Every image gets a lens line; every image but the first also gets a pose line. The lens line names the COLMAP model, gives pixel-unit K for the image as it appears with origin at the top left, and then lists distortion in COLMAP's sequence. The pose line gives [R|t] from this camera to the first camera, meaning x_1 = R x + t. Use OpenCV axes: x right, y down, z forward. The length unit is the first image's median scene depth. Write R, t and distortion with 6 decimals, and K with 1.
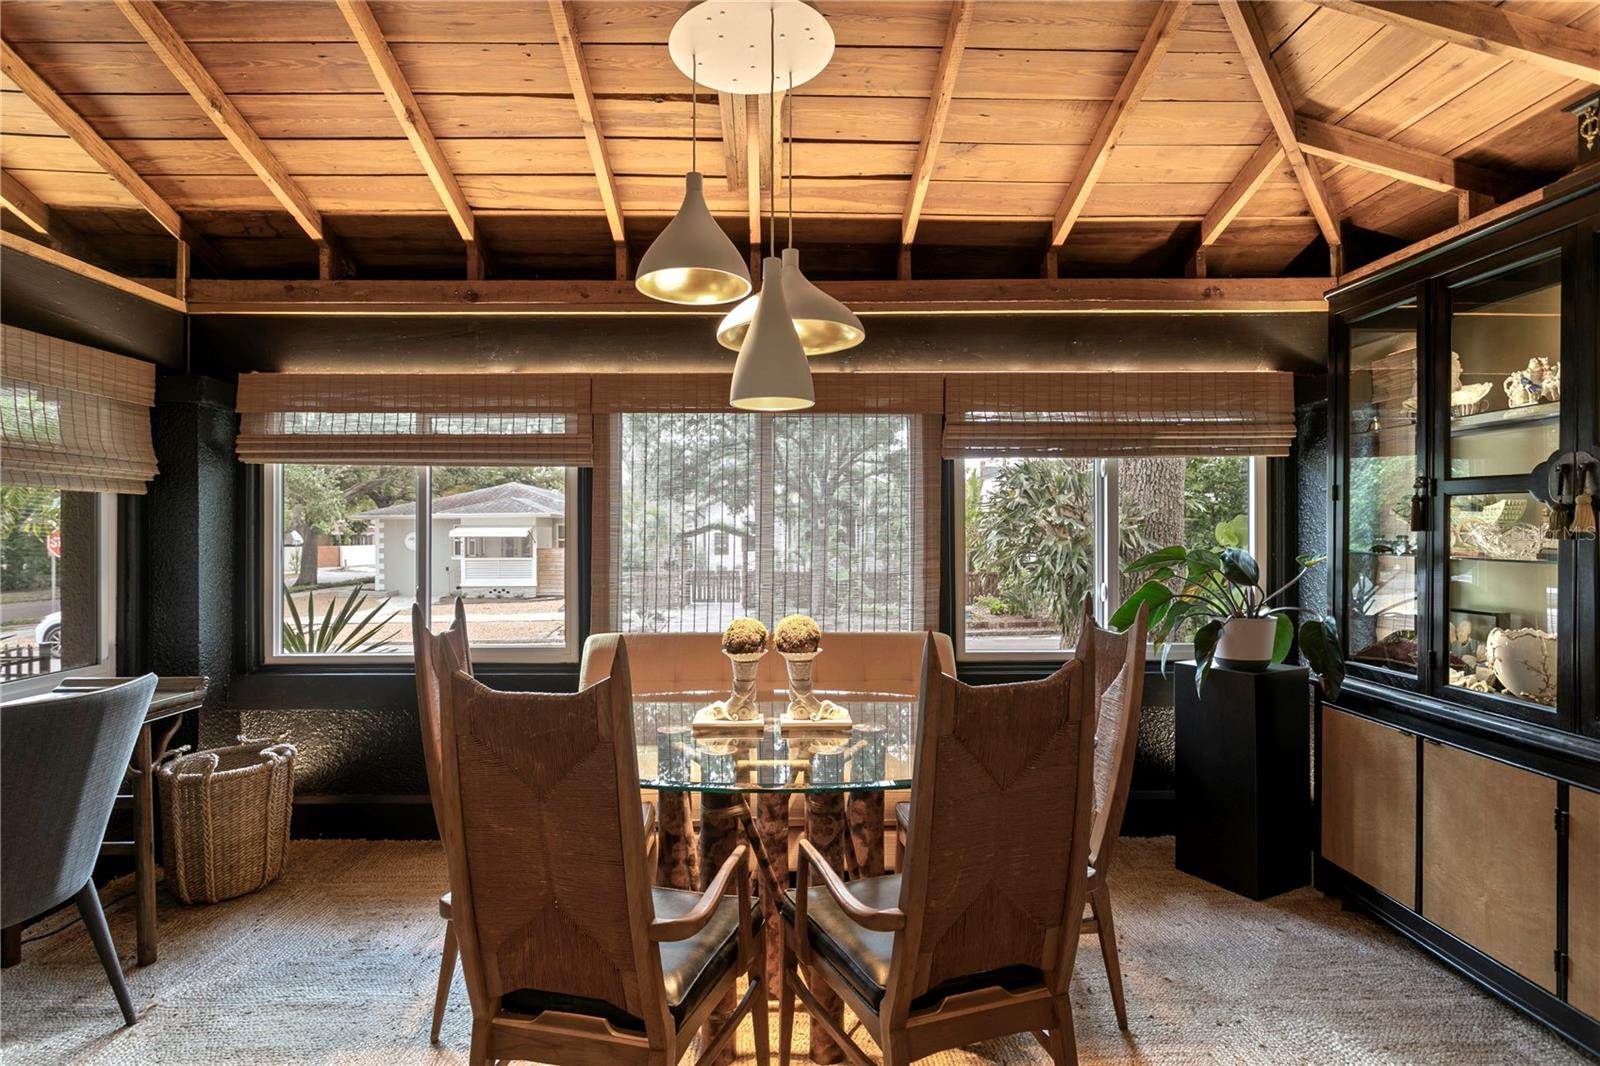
lens RADIAL K [[798.5, 0, 772.4], [0, 798.5, 544.1], [0, 0, 1]] dist [-0.018002, 0.003278]
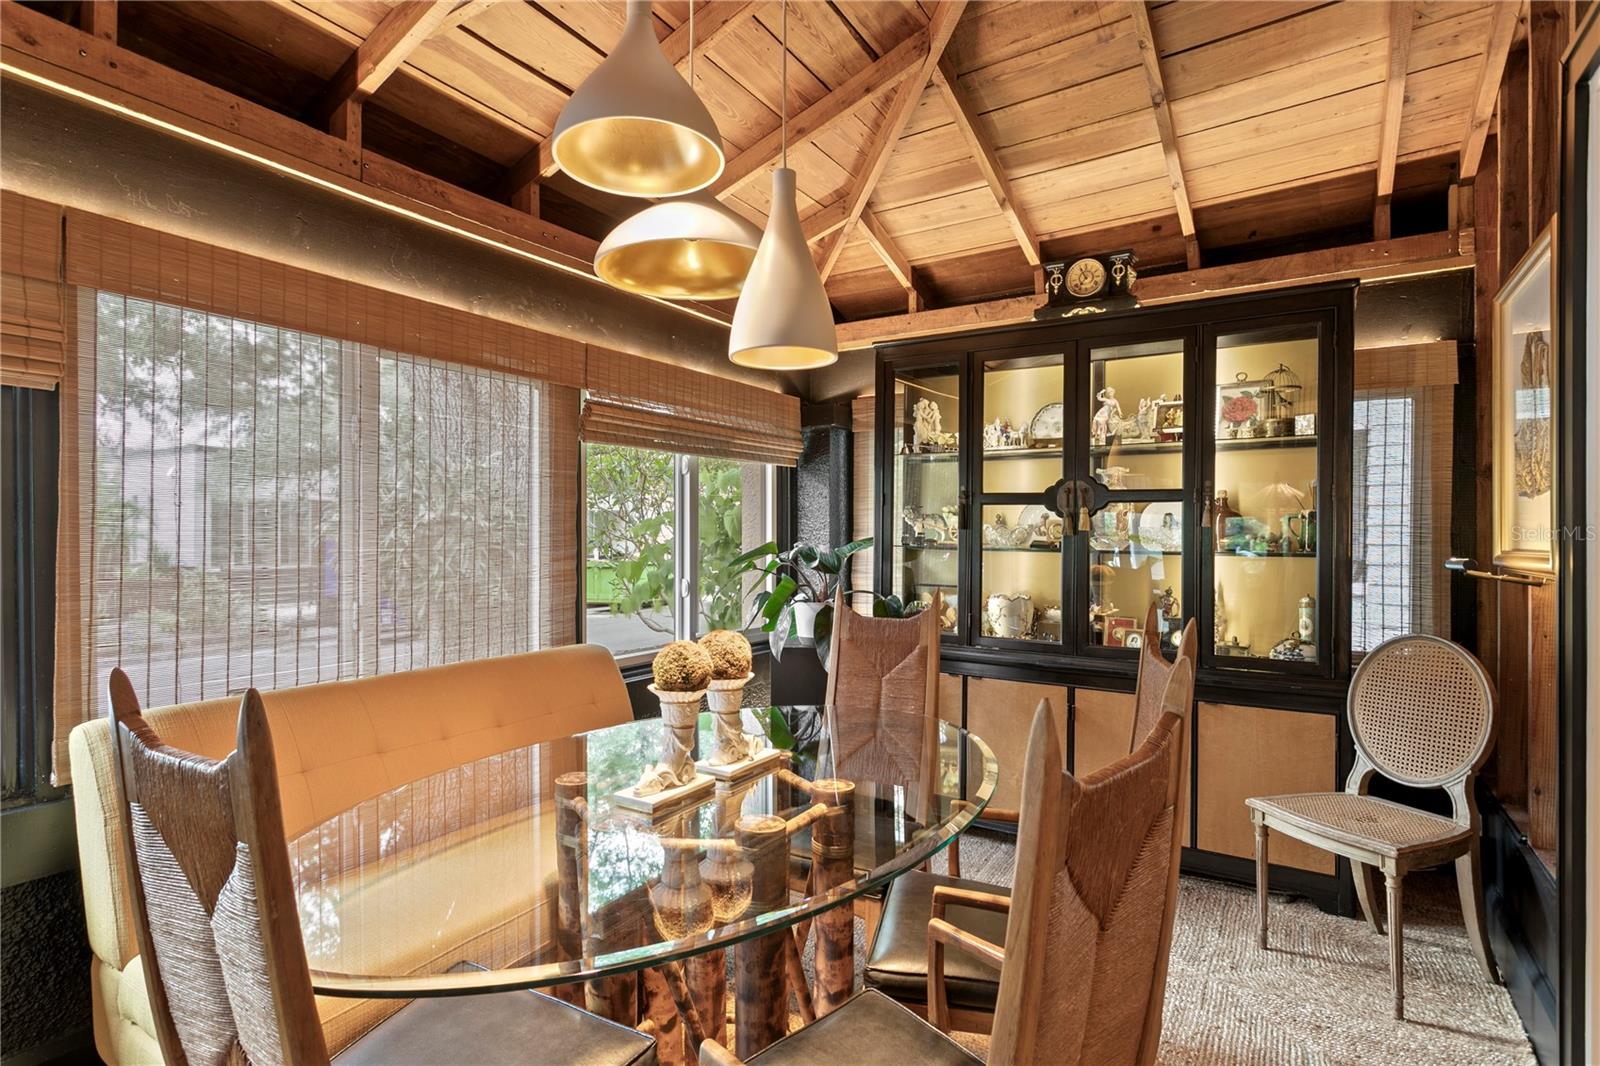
lens RADIAL K [[798.5, 0, 800.6], [0, 798.5, 535.0], [0, 0, 1]] dist [-0.018002, 0.003278]
pose [[0.546296, 0.001692, 0.837590, -0.456157], [0.002996, 0.999988, -0.003975, -0.001117], [-0.837587, 0.004681, 0.546284, 0.399851]]
